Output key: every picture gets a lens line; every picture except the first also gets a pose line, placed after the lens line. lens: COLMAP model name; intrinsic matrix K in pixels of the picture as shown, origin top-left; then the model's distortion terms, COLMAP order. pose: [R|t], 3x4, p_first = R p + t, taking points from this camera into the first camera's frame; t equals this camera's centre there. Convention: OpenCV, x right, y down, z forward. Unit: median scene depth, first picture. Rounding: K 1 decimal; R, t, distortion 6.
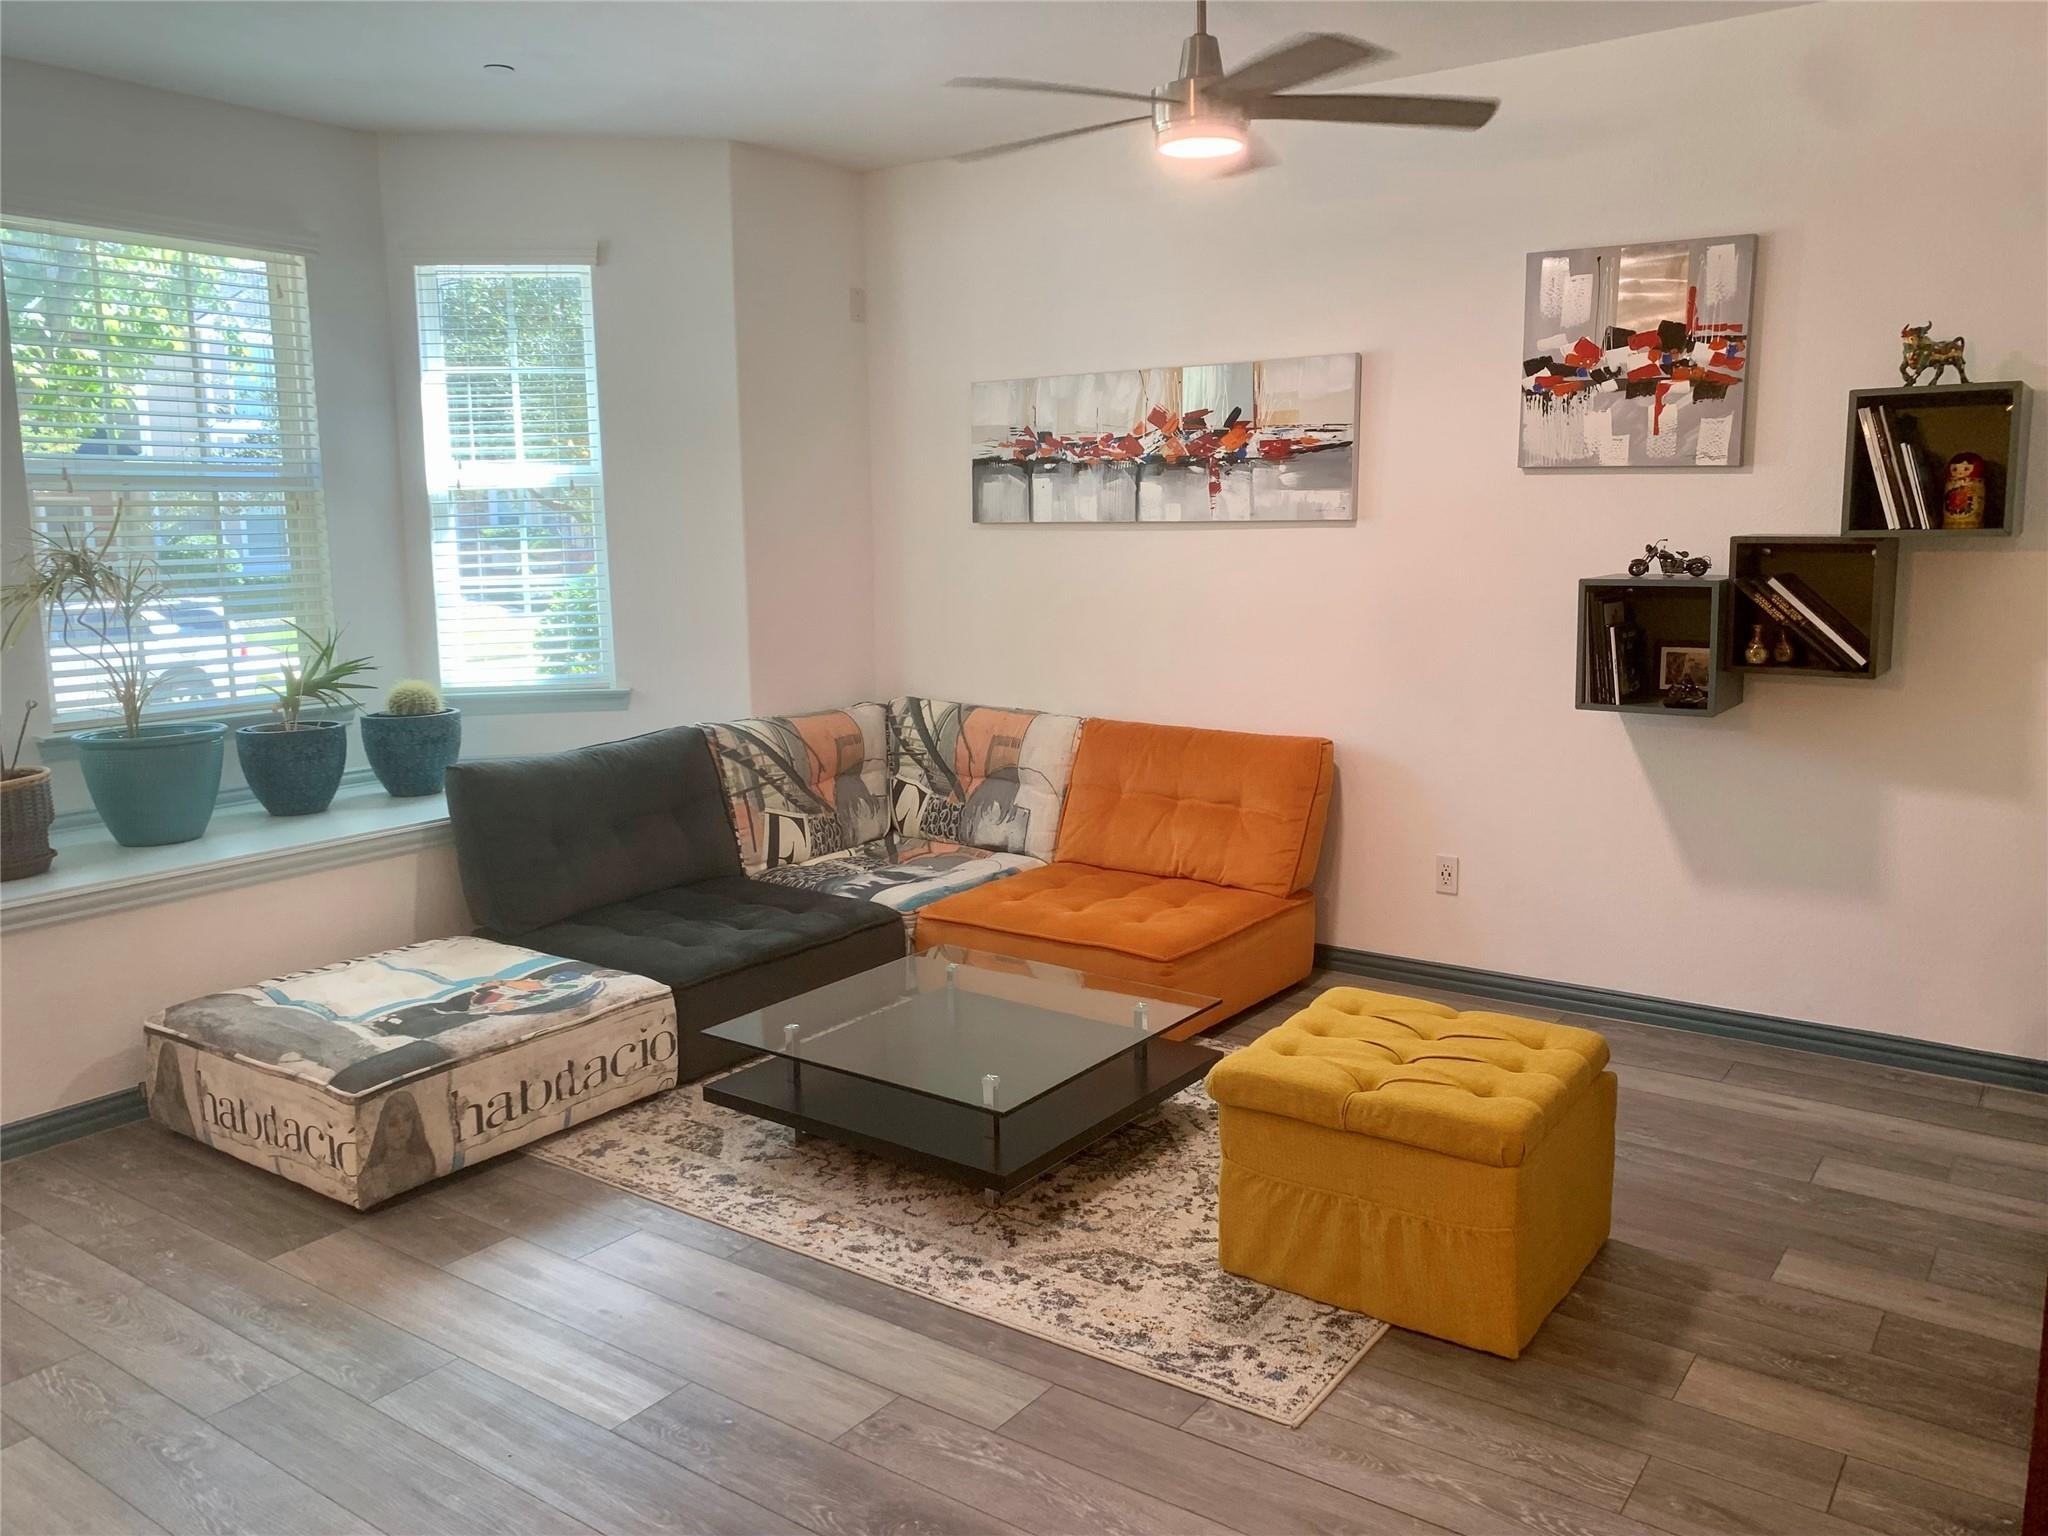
lens RADIAL K [[1564.3, 0, 1023.0], [0, 1564.3, 759.7], [0, 0, 1]] dist [0.047960, -0.065410]
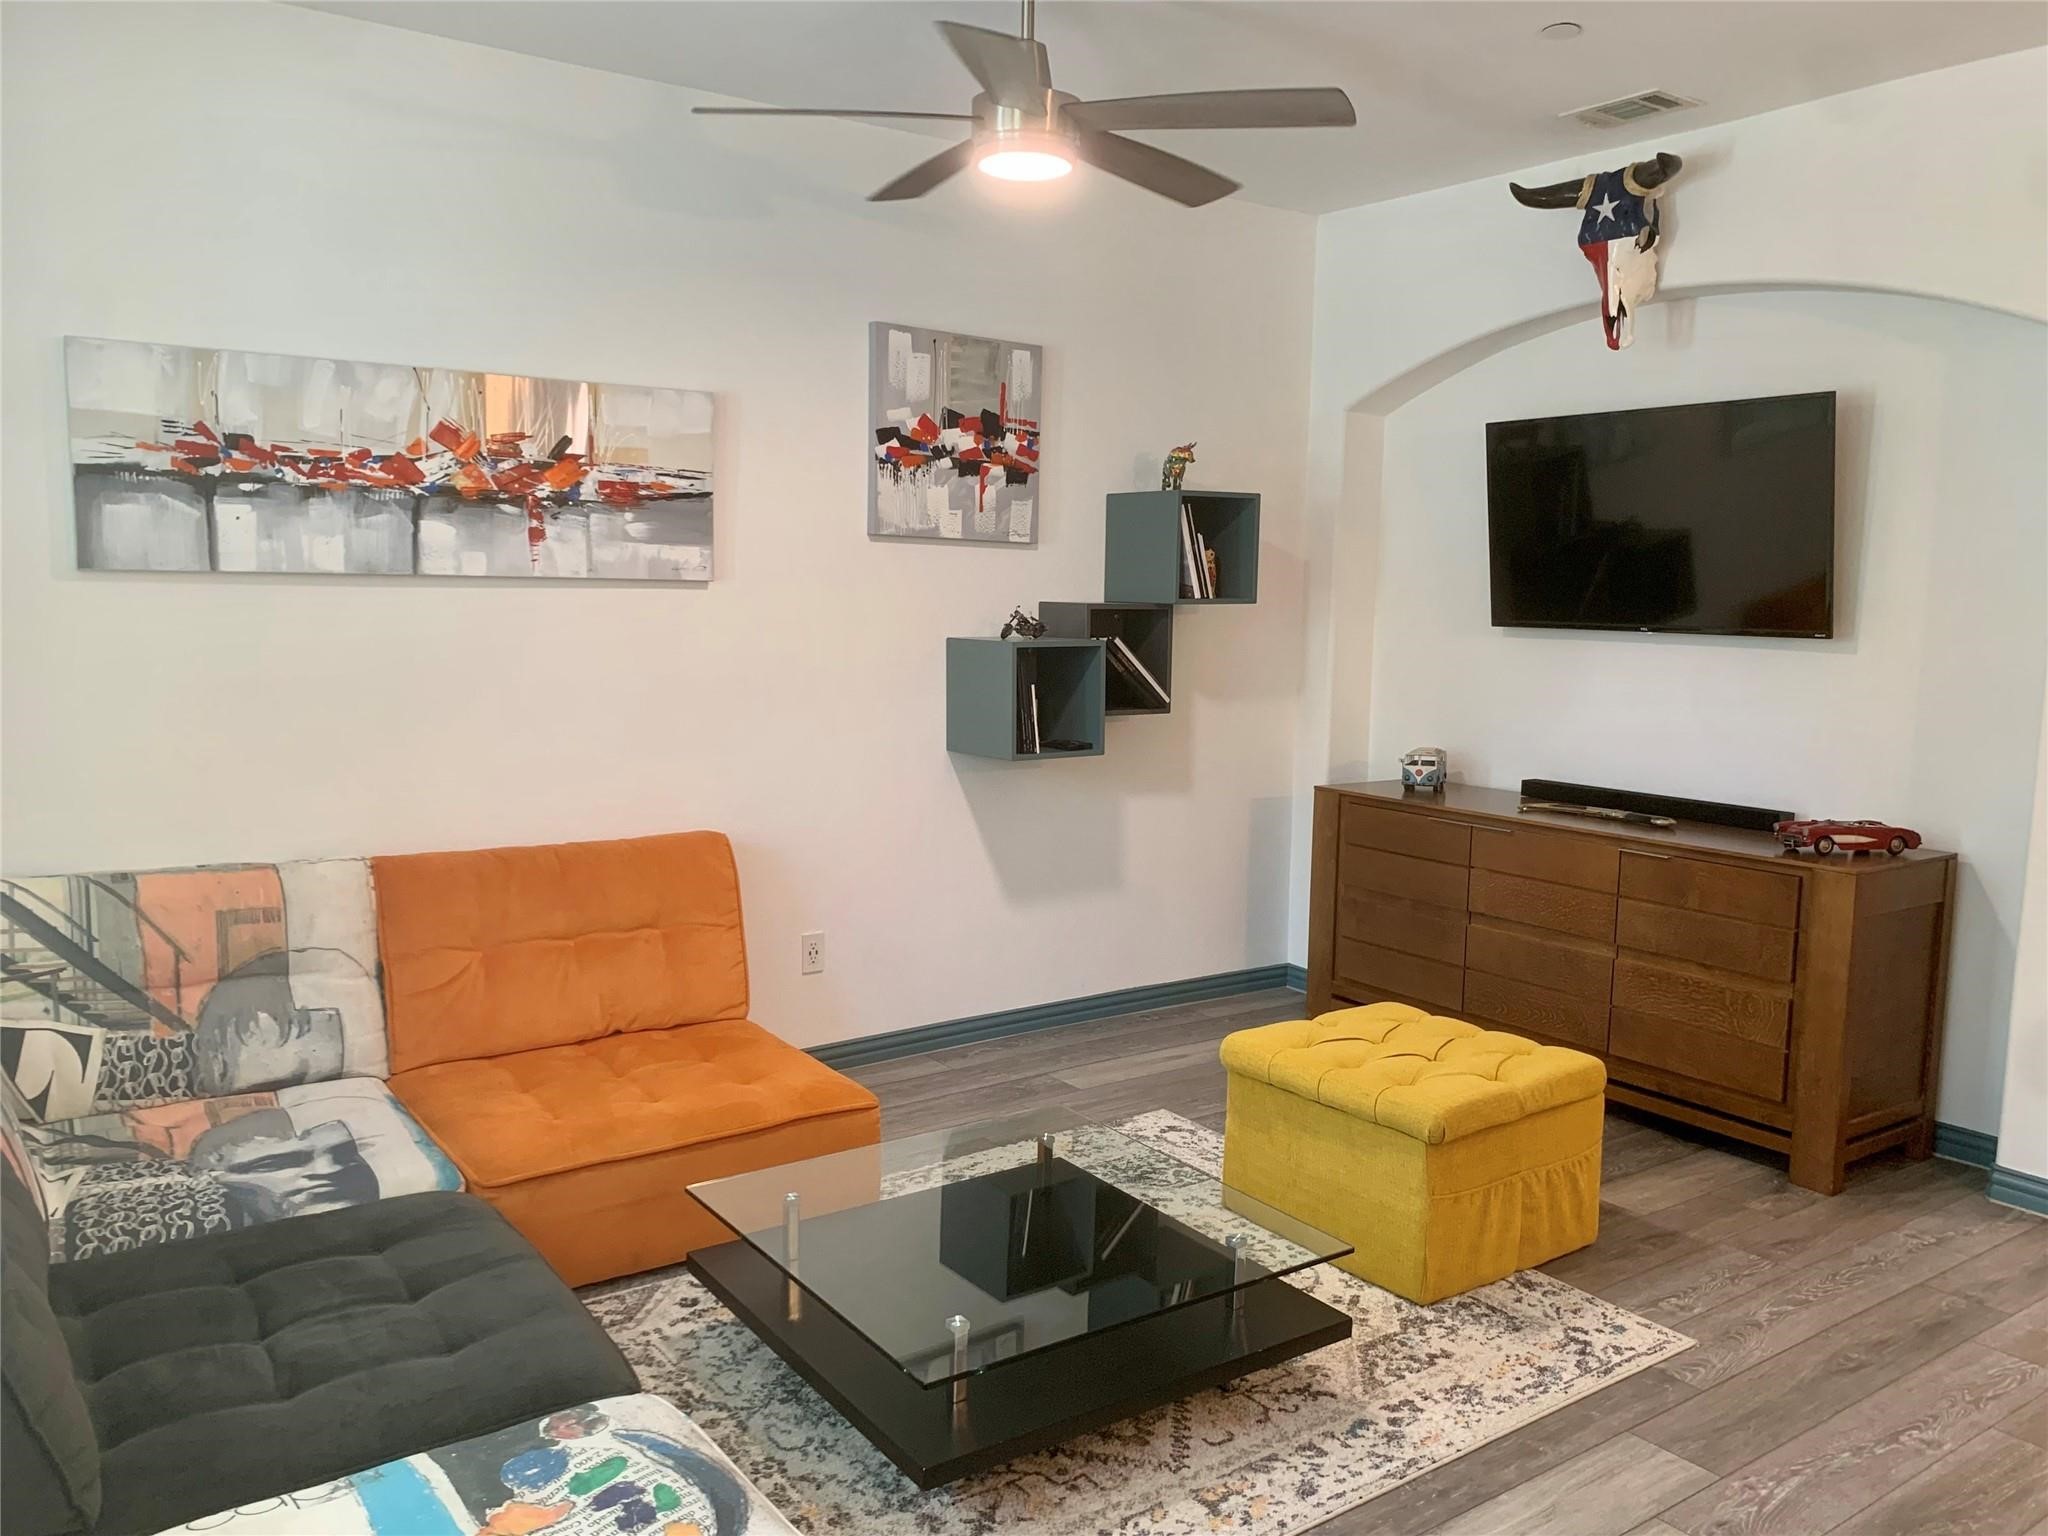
lens RADIAL K [[1564.3, 0, 1022.7], [0, 1564.3, 787.7], [0, 0, 1]] dist [0.047960, -0.065410]
pose [[0.324558, -0.105902, 0.939919, -0.620187], [0.127950, 0.989494, 0.067306, -0.080946], [-0.937172, 0.098418, 0.334698, 0.597706]]
